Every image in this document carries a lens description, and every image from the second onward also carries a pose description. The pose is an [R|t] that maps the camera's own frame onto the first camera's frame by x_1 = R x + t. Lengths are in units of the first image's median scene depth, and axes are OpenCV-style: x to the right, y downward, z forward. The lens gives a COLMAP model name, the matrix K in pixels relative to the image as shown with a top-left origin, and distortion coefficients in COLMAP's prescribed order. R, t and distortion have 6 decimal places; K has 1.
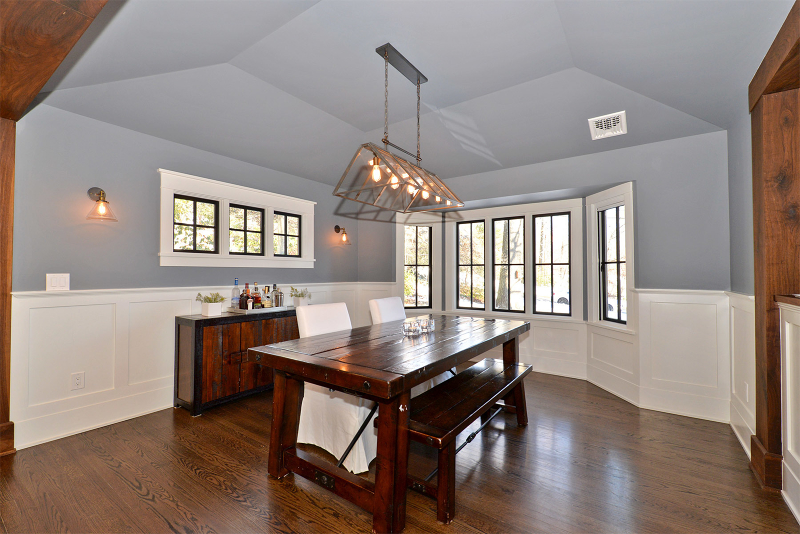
lens RADIAL K [[363.7, 0, 400.0], [0, 363.7, 267.0], [0, 0, 1]] dist [0.001273, 0.000092]
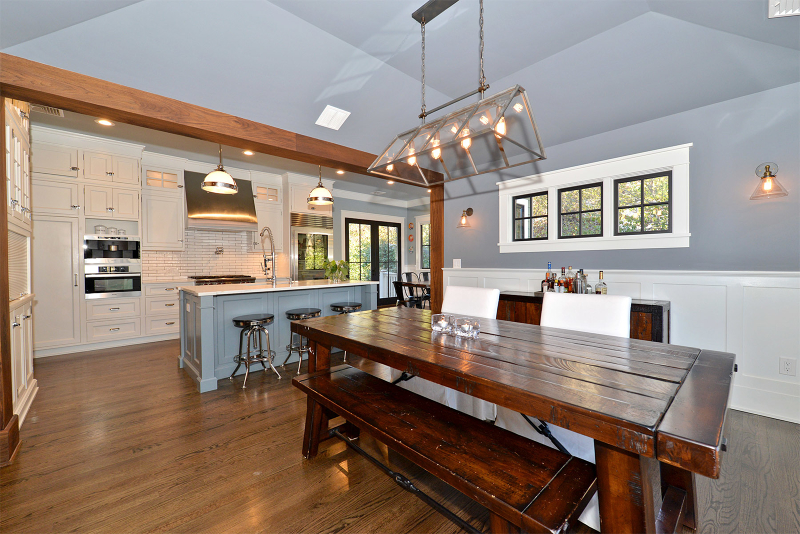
lens RADIAL K [[322.5, 0, 400.0], [0, 322.5, 267.0], [0, 0, 1]] dist [-0.000960, -0.000130]
pose [[-0.225210, 0.021451, -0.974074, 0.447943], [0.032181, 0.999376, 0.014568, 0.014610], [0.973779, -0.028066, -0.225759, 0.642313]]
